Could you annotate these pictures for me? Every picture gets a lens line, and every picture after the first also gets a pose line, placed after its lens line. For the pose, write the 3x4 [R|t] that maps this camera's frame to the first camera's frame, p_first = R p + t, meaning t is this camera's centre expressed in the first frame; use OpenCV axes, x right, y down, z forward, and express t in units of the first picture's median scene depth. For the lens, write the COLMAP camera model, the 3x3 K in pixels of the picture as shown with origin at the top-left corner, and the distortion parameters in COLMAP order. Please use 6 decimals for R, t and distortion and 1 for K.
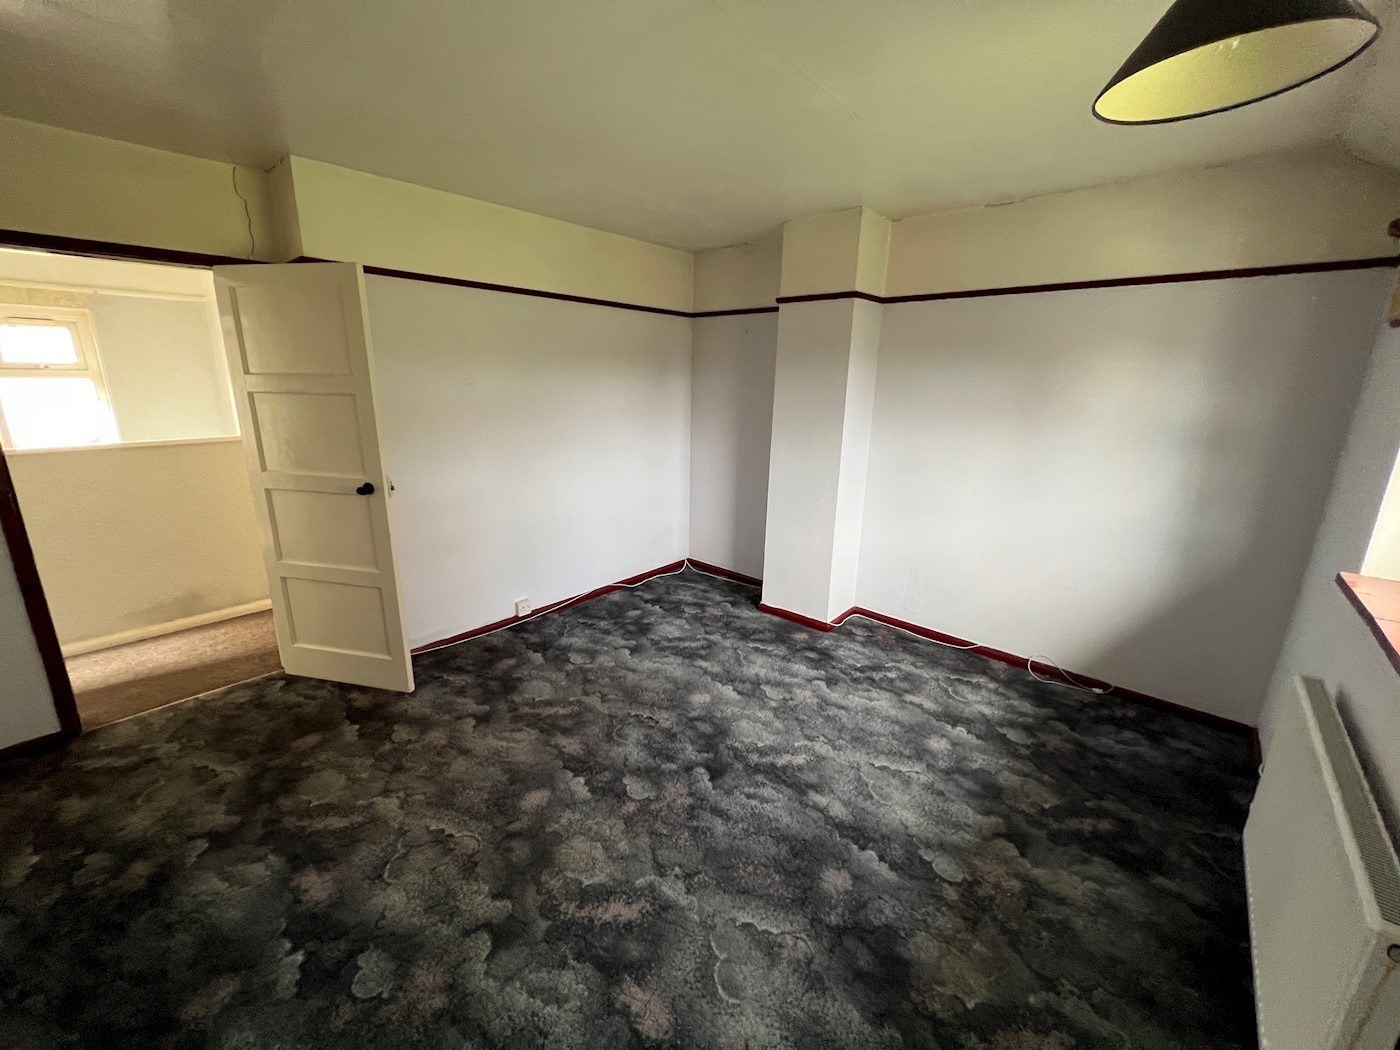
lens RADIAL K [[560.4, 0, 695.1], [0, 560.4, 522.1], [0, 0, 1]] dist [0.000227, -0.000321]
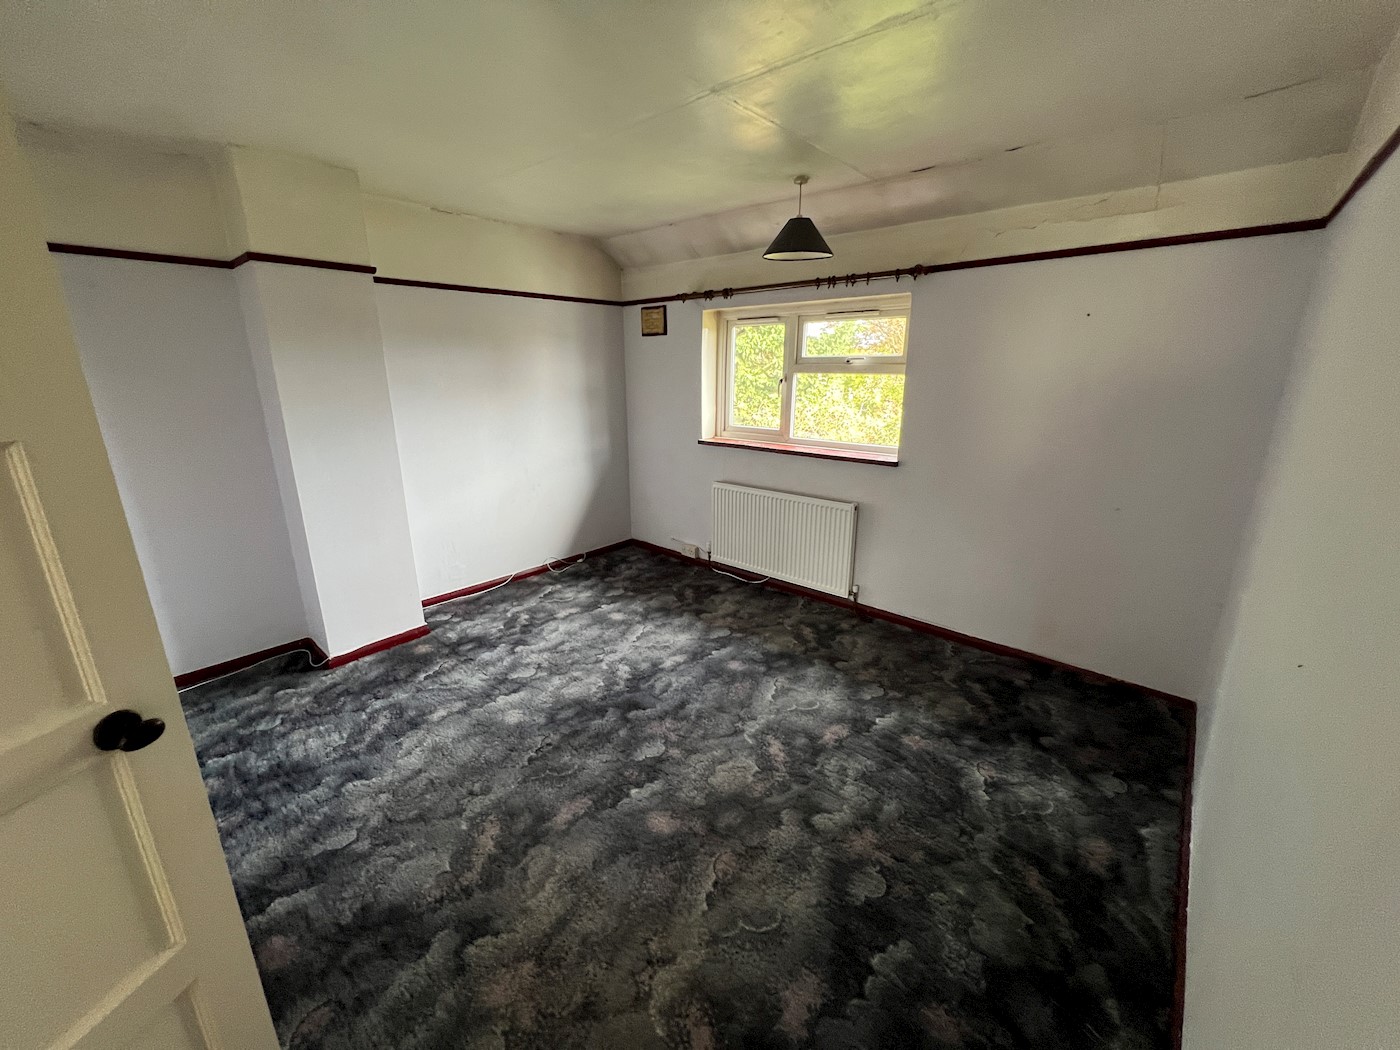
lens RADIAL K [[560.4, 0, 695.1], [0, 560.4, 522.1], [0, 0, 1]] dist [0.000227, -0.000321]
pose [[-0.002863, -0.287434, 0.957796, -0.802554], [0.257022, 0.925411, 0.278484, -0.162496], [-0.966401, 0.246972, 0.071227, 0.589935]]
